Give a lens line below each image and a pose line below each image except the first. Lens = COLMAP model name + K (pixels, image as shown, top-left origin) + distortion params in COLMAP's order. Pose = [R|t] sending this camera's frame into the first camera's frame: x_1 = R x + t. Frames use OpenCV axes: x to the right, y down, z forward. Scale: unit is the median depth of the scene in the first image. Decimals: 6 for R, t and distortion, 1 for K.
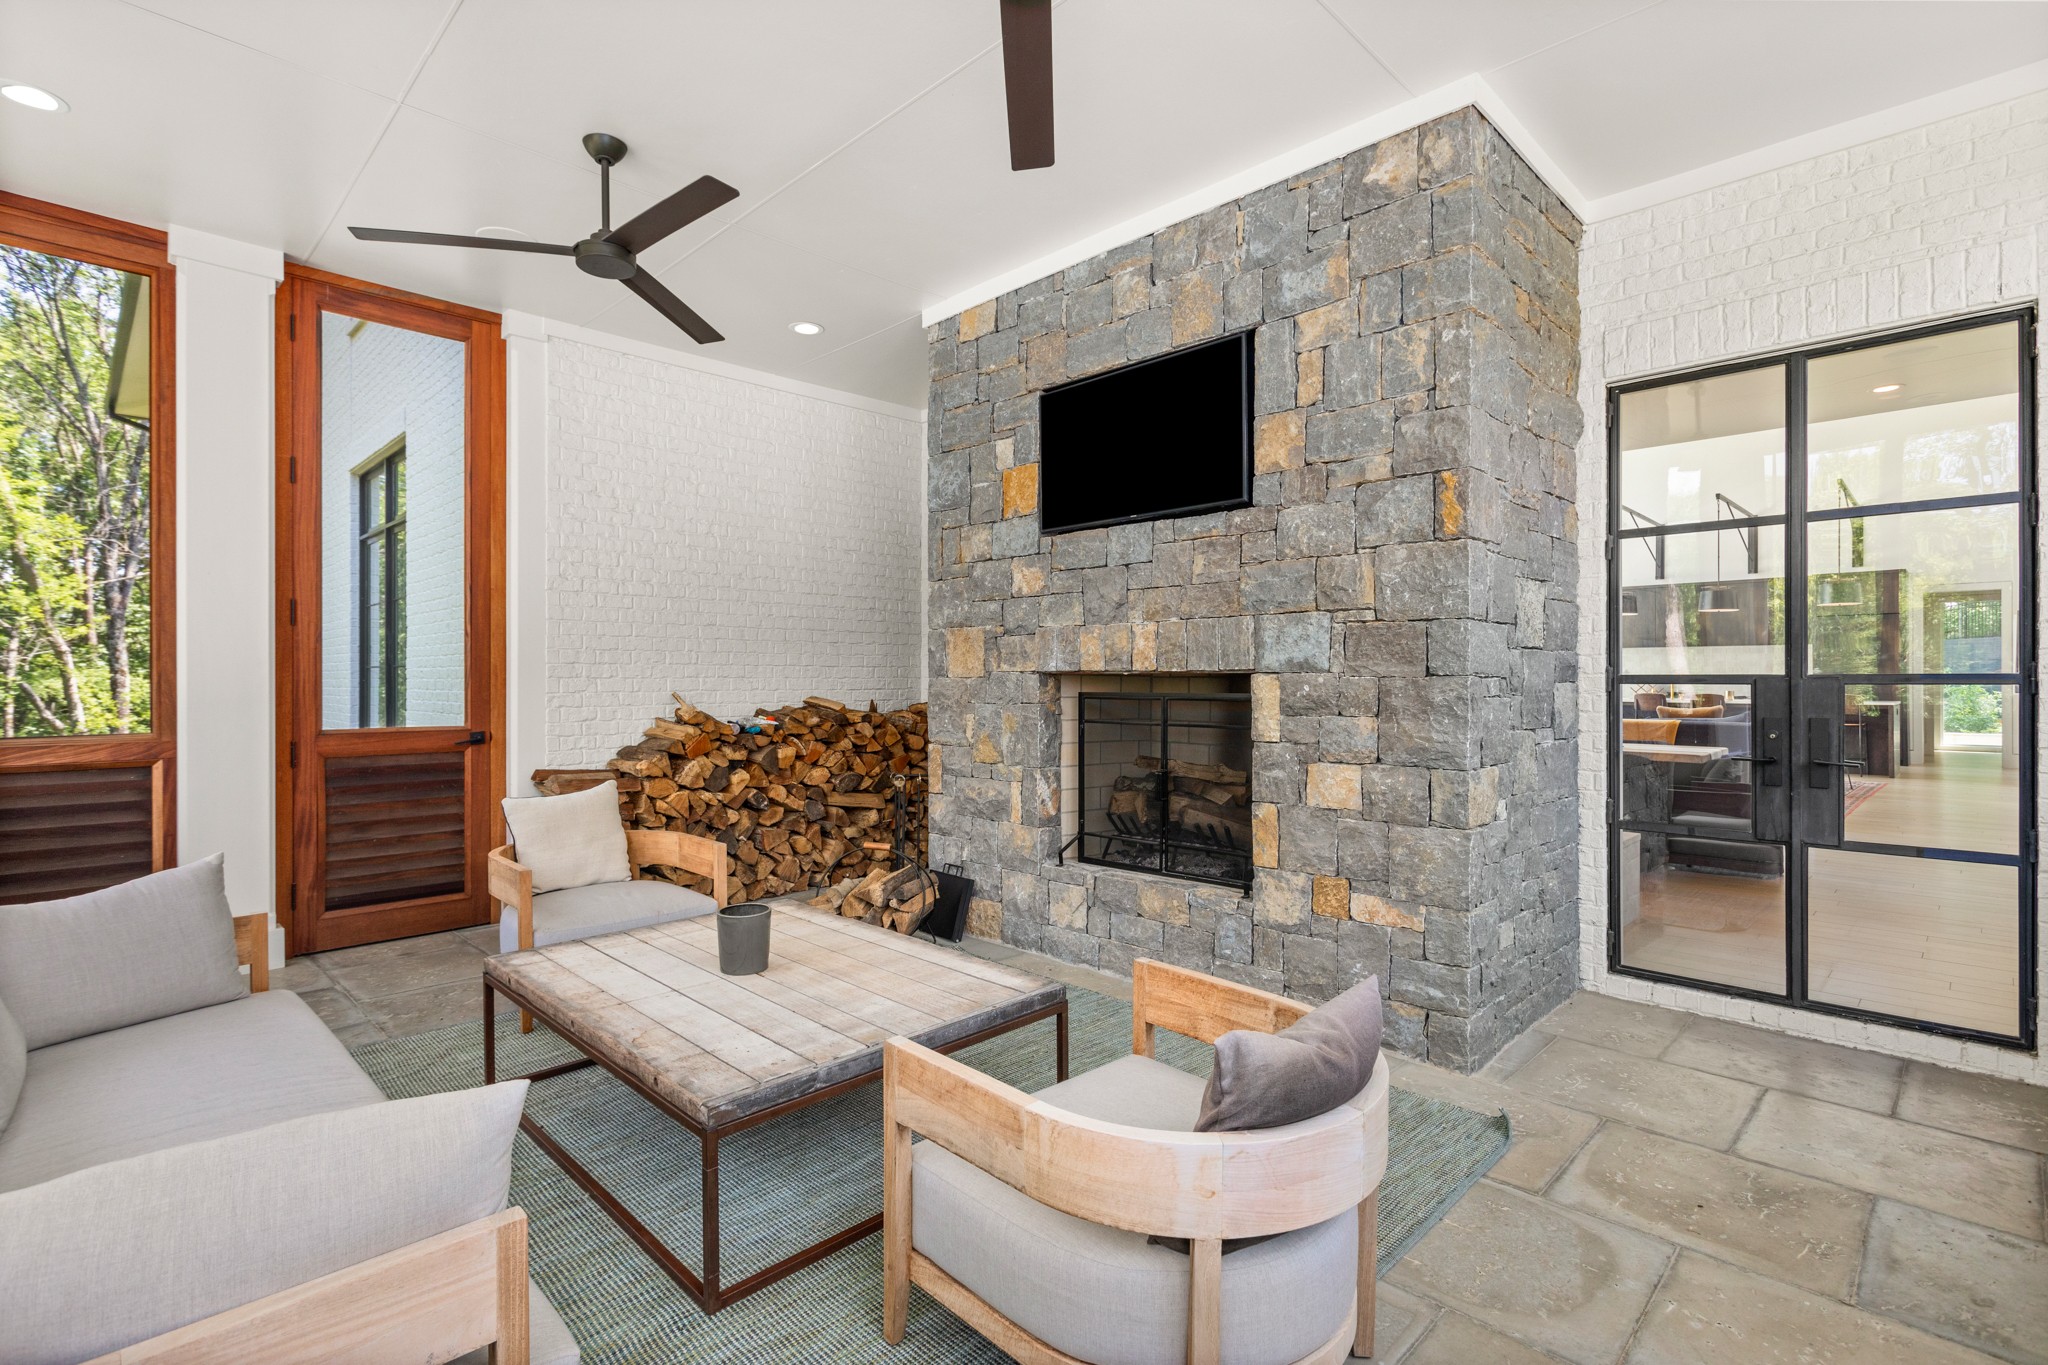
lens RADIAL K [[975.8, 0, 1024.0], [0, 975.8, 682.5], [0, 0, 1]] dist [0.000357, 0.000273]
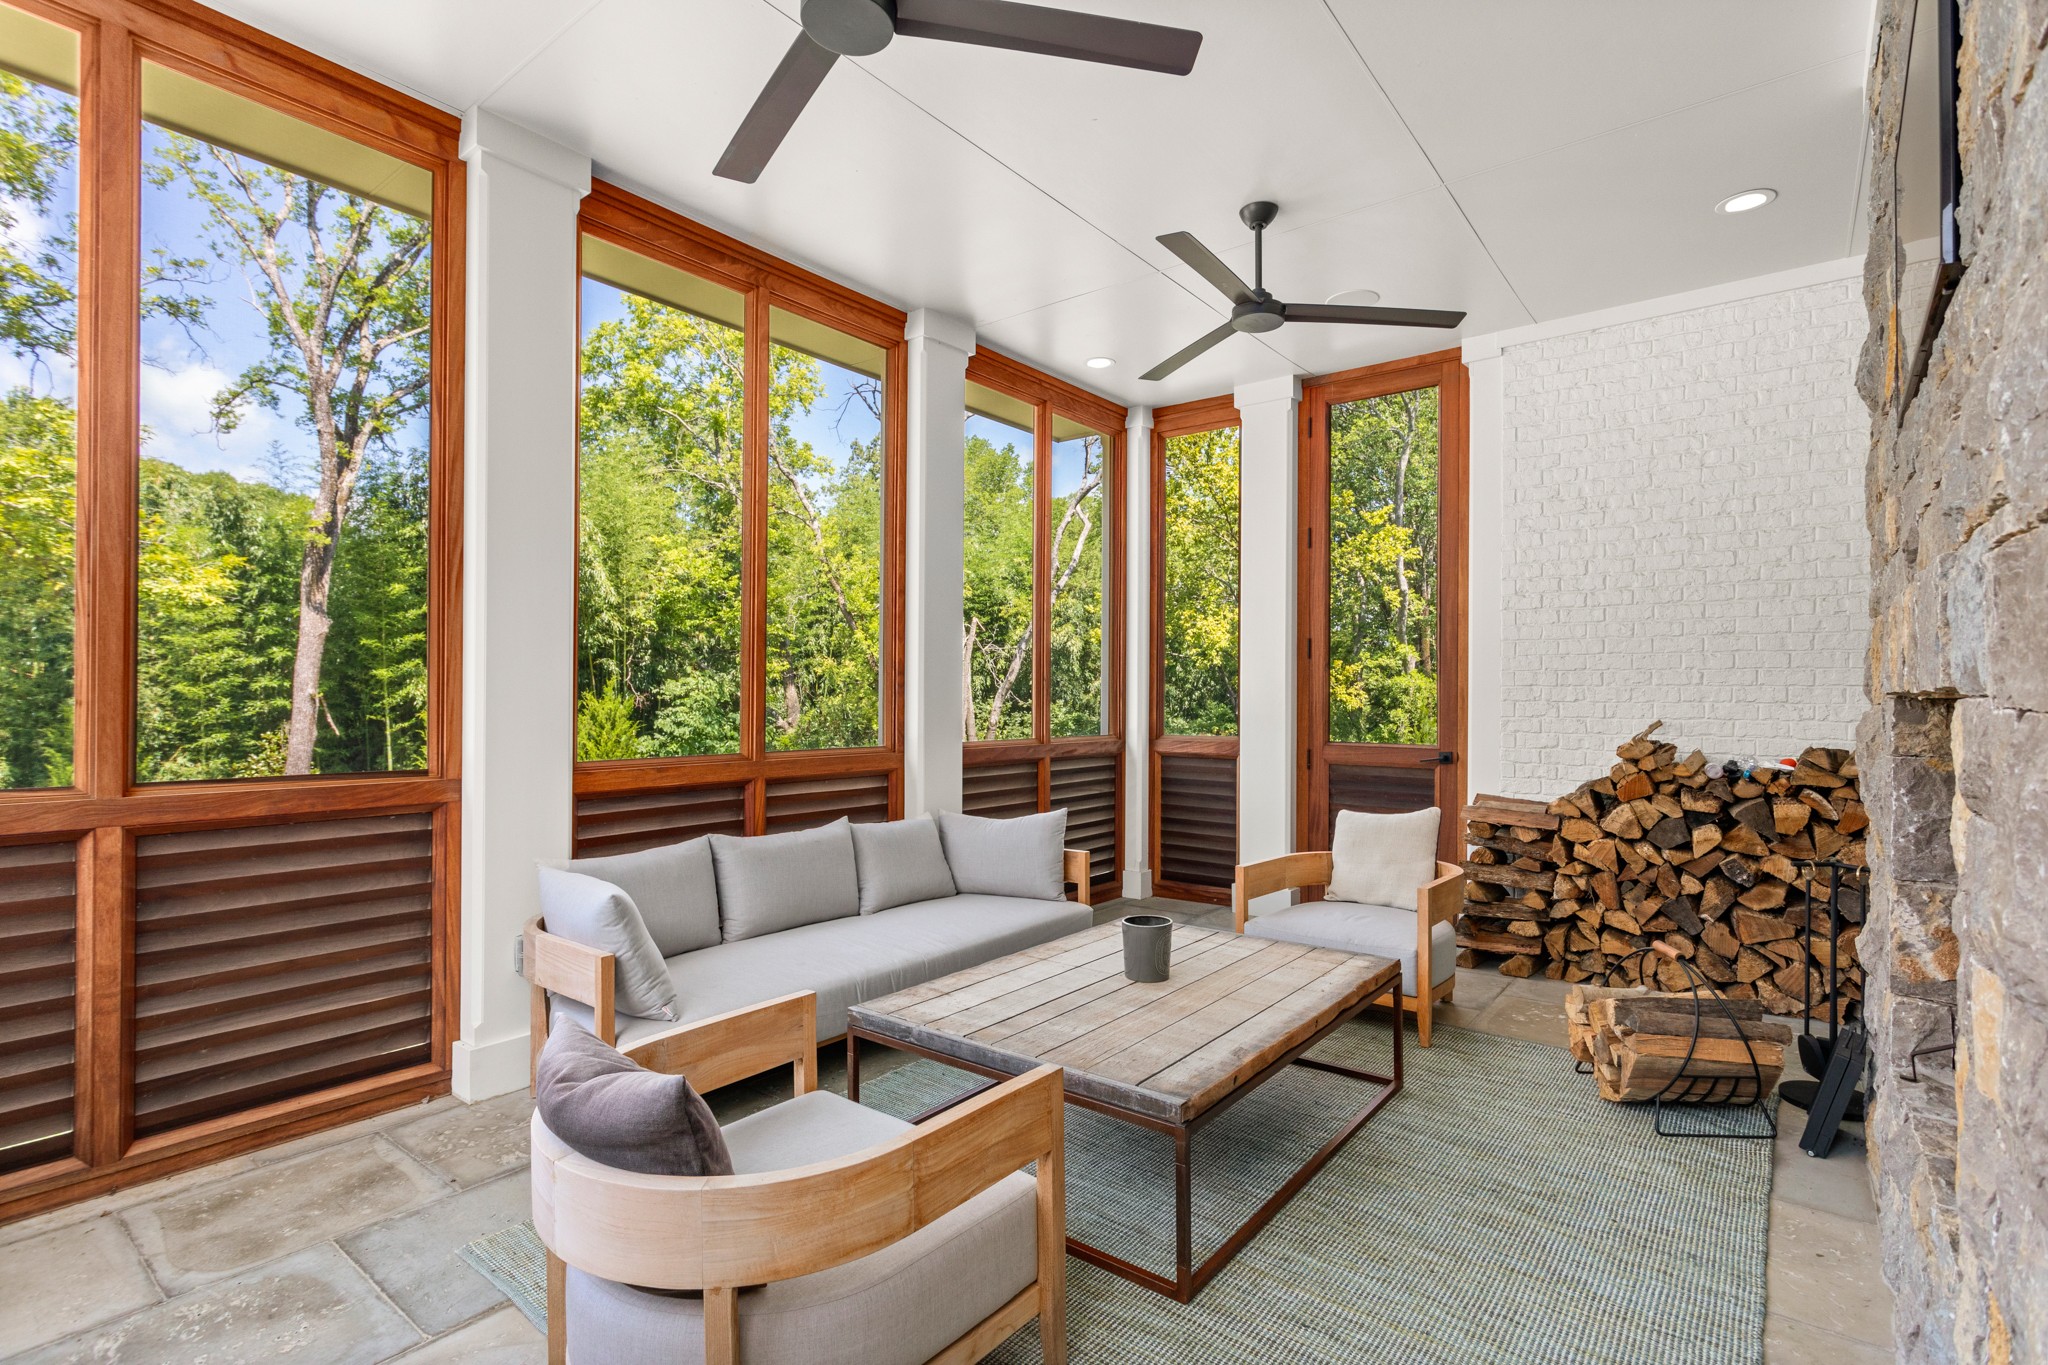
lens RADIAL K [[968.3, 0, 1023.3], [0, 968.3, 698.3], [0, 0, 1]] dist [-0.001531, -0.000404]
pose [[0.109638, 0.002431, -0.993969, 0.400467], [-0.010901, 0.999940, 0.001244, -0.003493], [0.993912, 0.010699, 0.109658, 0.407715]]
